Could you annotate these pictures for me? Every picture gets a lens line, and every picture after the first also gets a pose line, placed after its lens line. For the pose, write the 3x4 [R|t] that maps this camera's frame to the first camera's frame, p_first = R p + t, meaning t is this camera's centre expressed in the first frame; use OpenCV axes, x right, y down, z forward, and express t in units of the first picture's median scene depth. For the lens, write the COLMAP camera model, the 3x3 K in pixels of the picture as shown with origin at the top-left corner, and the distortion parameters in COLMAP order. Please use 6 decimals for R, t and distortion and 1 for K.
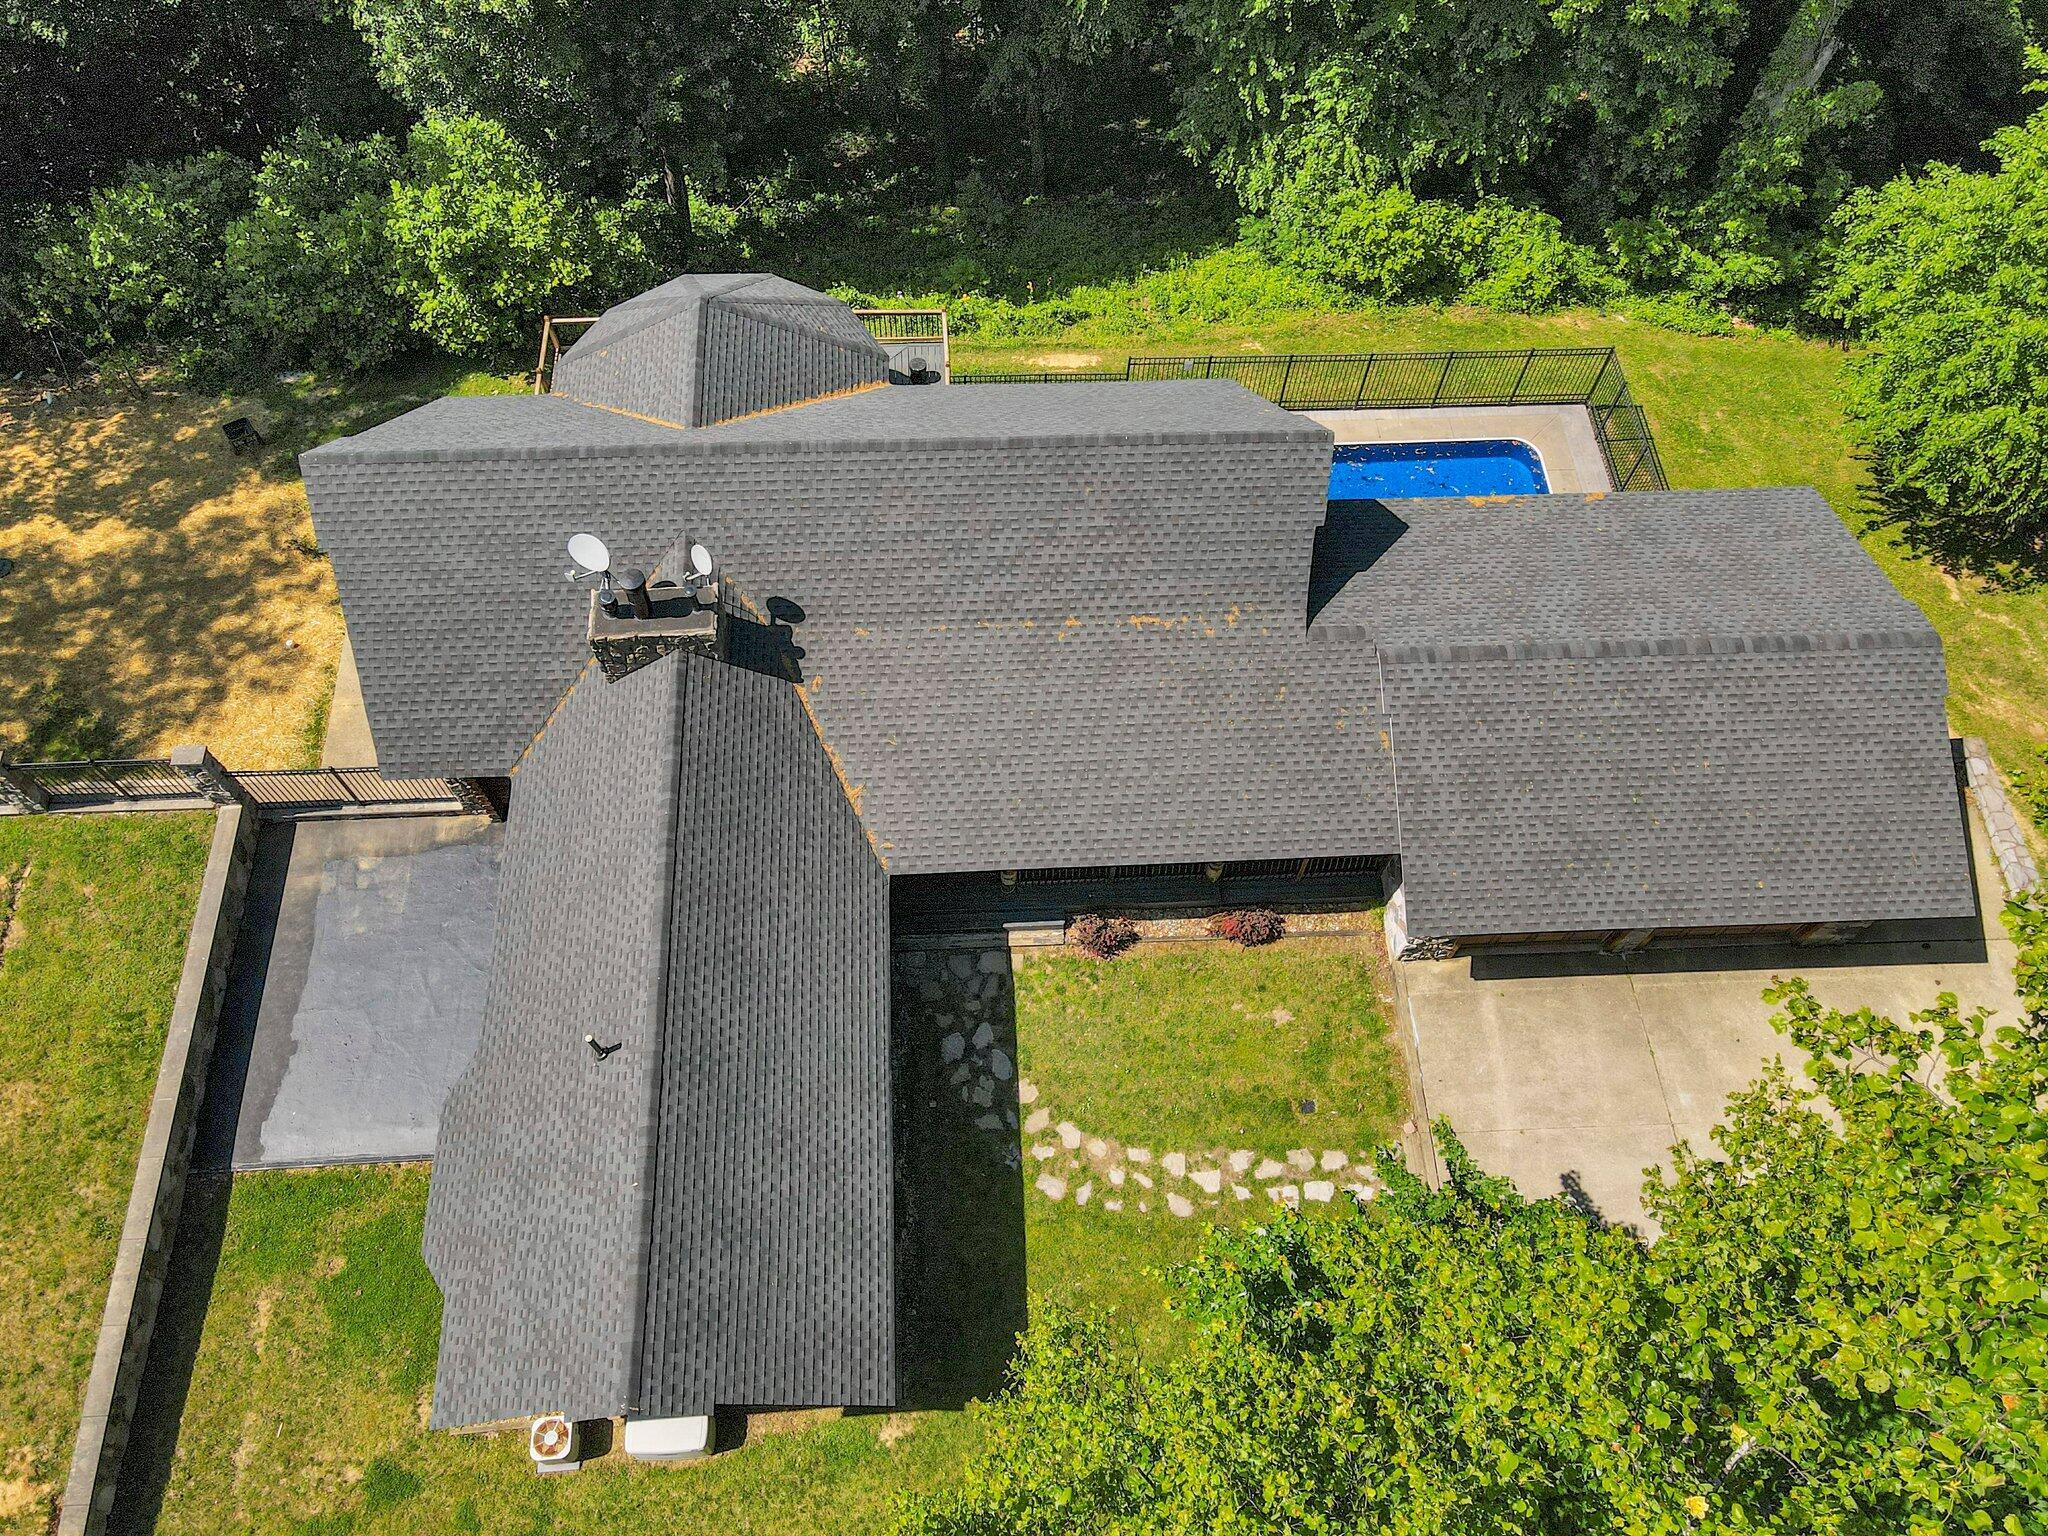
lens RADIAL K [[1505.8, 0, 1012.9], [0, 1505.8, 785.2], [0, 0, 1]] dist [0.000178, 0.002093]
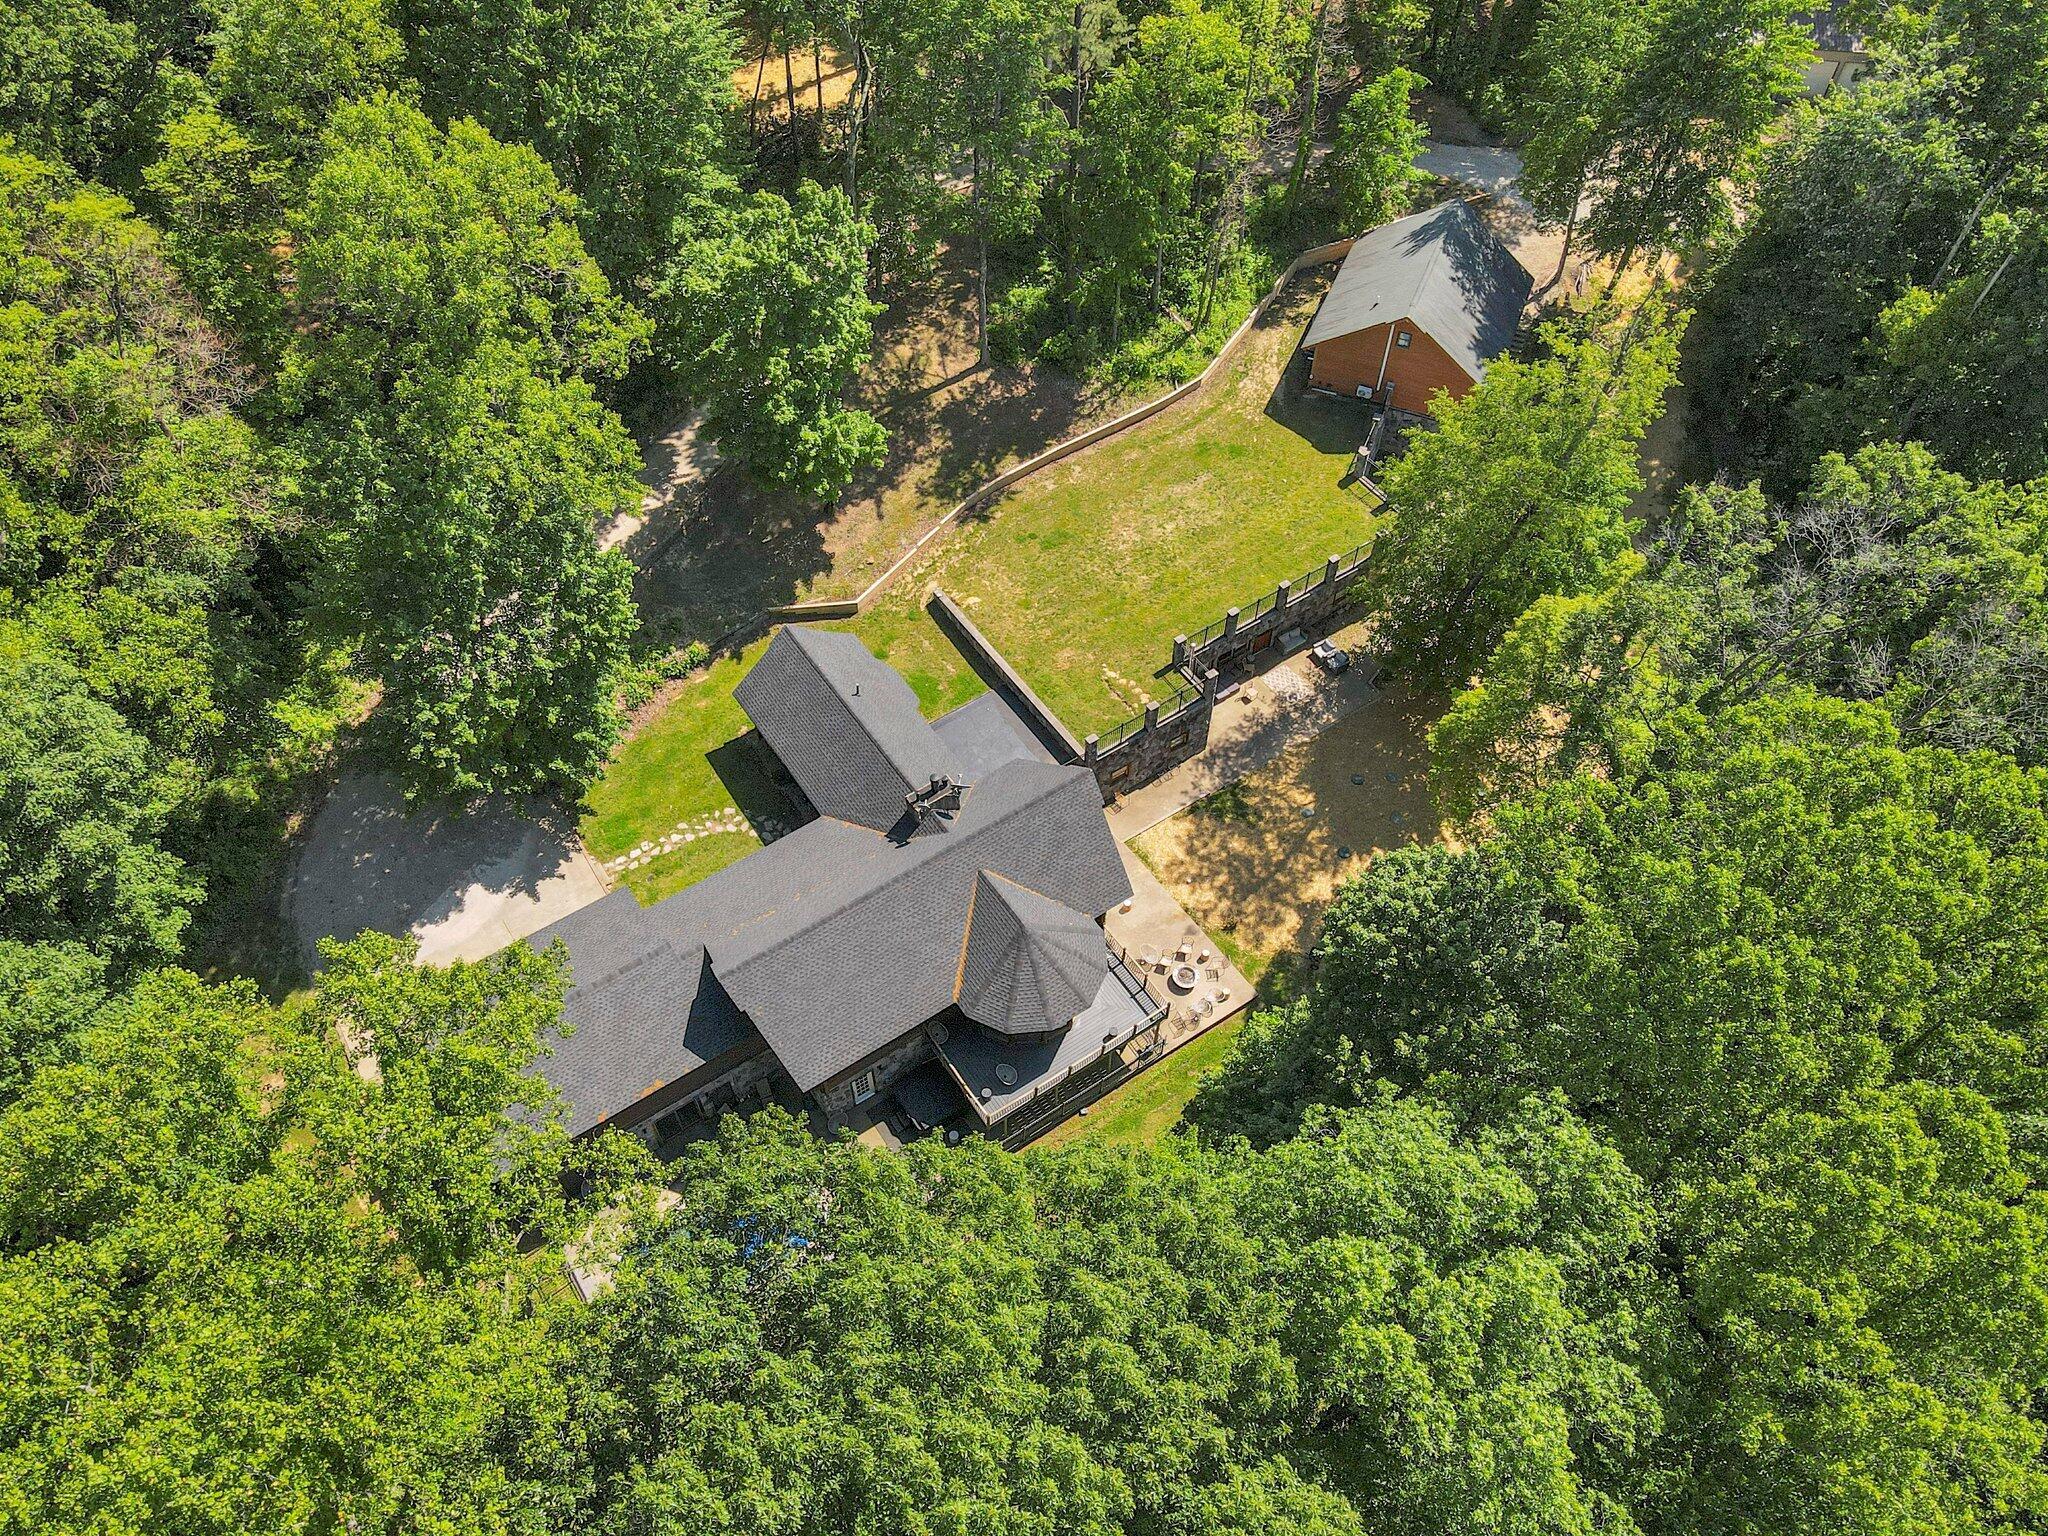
lens RADIAL K [[1505.8, 0, 1012.9], [0, 1505.8, 785.2], [0, 0, 1]] dist [0.000178, 0.002093]
pose [[-0.855035, 0.408378, -0.319598, 0.421615], [-0.465271, -0.331988, 0.820553, -2.098952], [0.228993, 0.850301, 0.473868, -0.184674]]
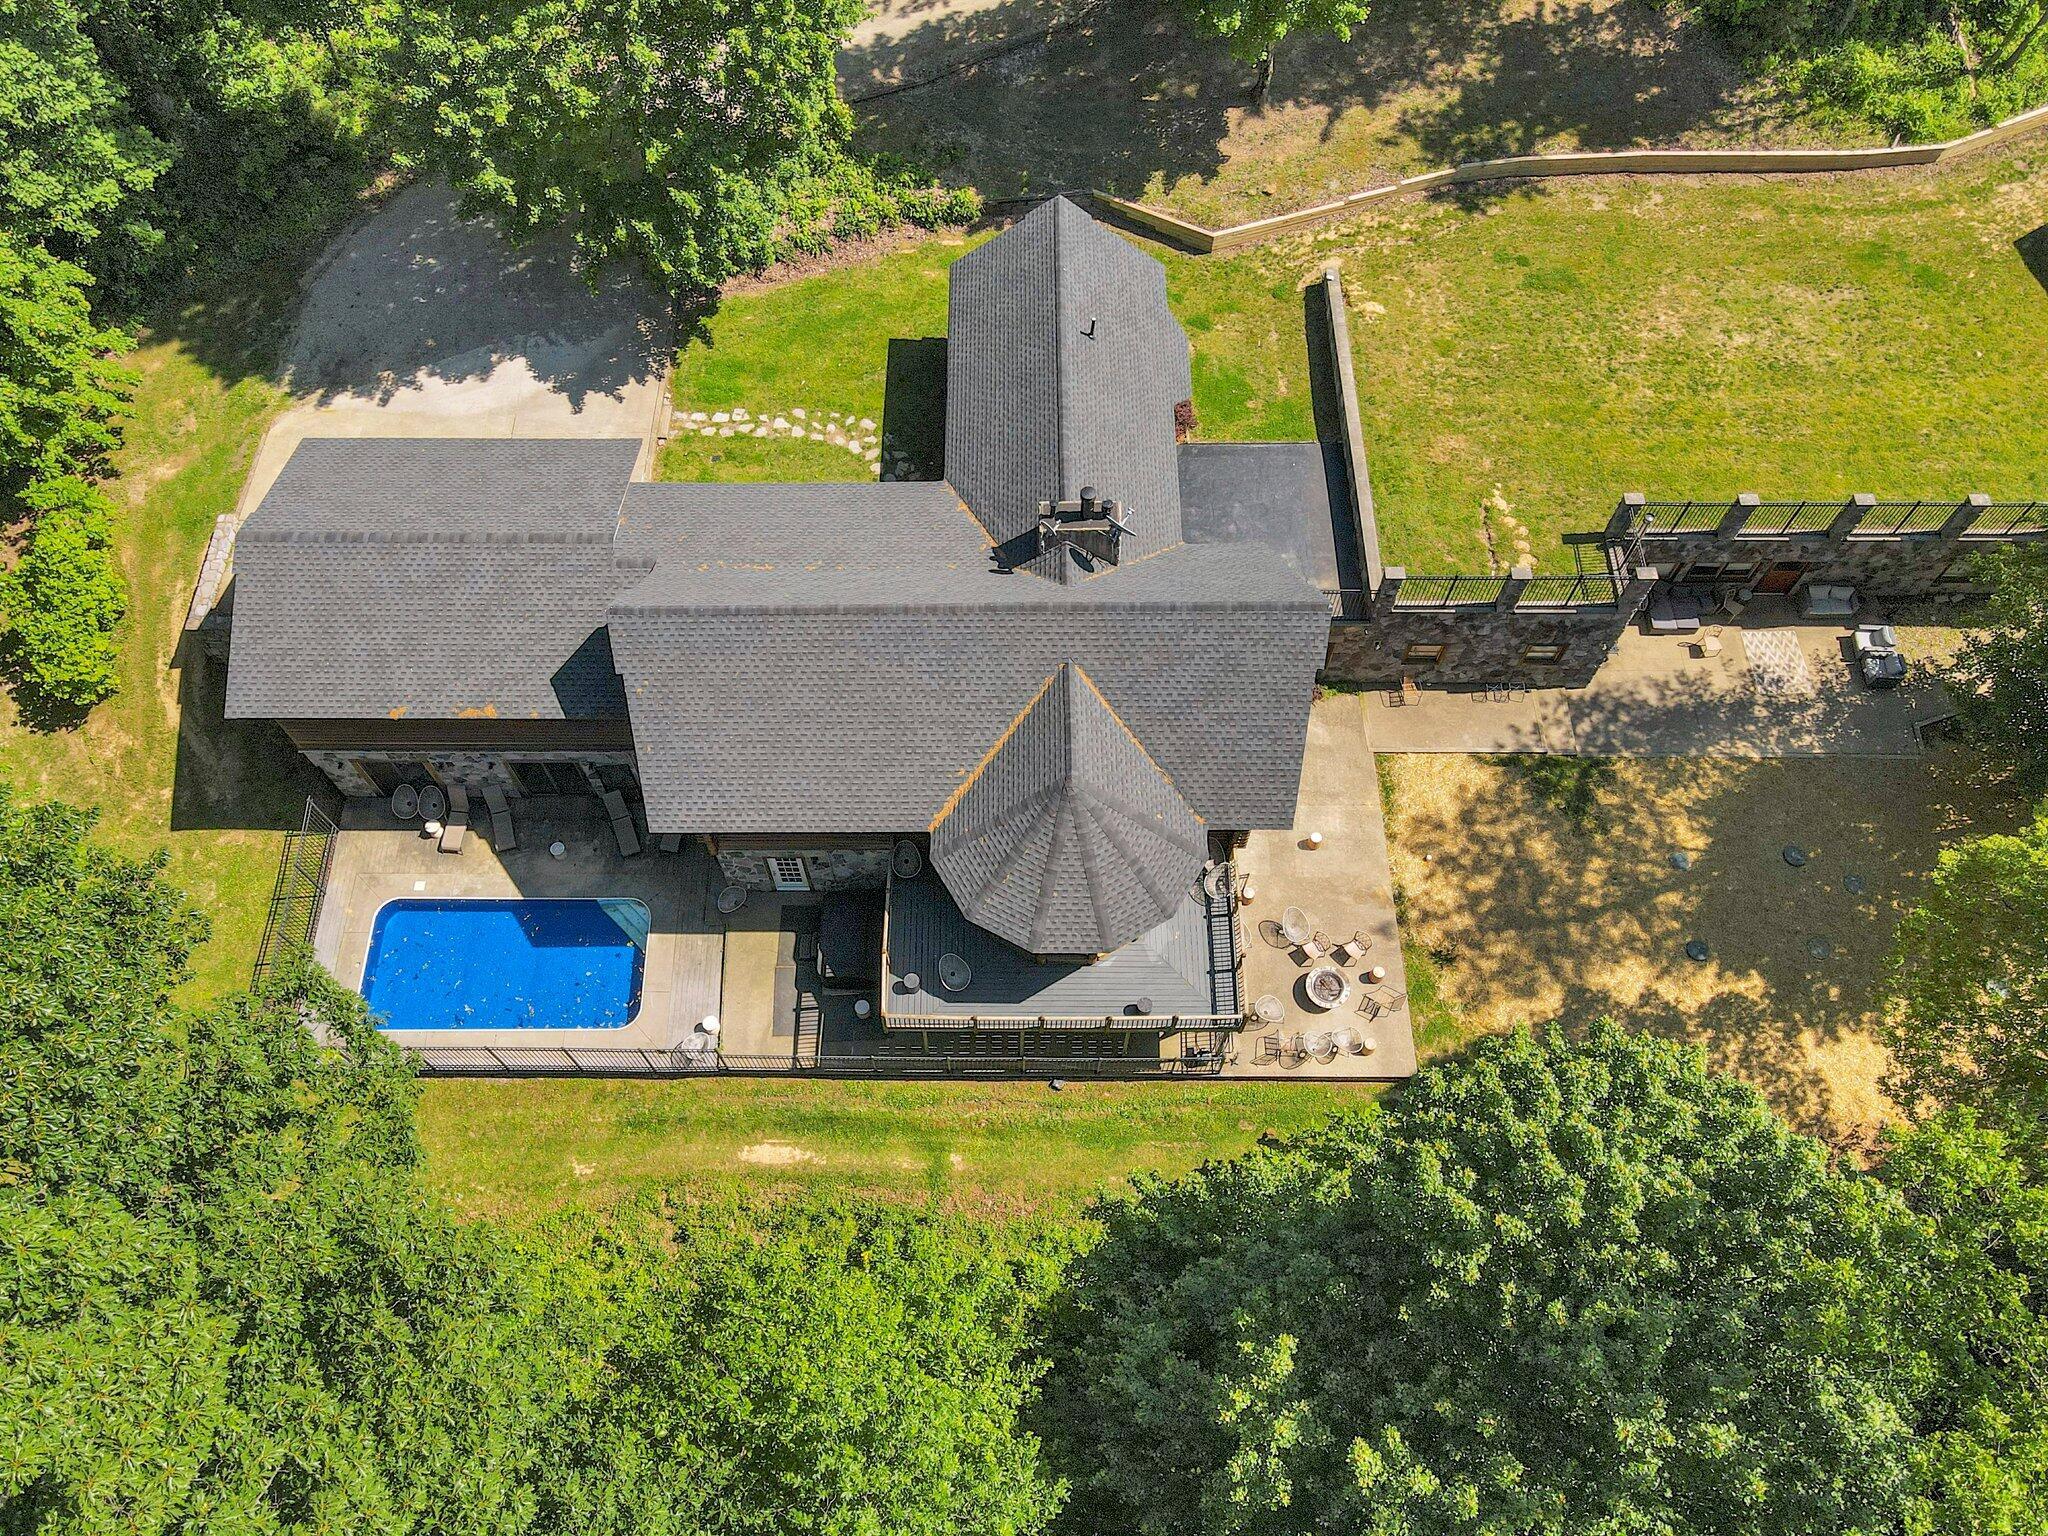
lens RADIAL K [[1505.8, 0, 1012.9], [0, 1505.8, 785.2], [0, 0, 1]] dist [0.000178, 0.002093]
pose [[-0.998680, -0.050938, 0.006668, -0.178979], [0.034611, -0.571221, 0.820067, -1.430377], [-0.037963, 0.819215, 0.572229, 0.306225]]
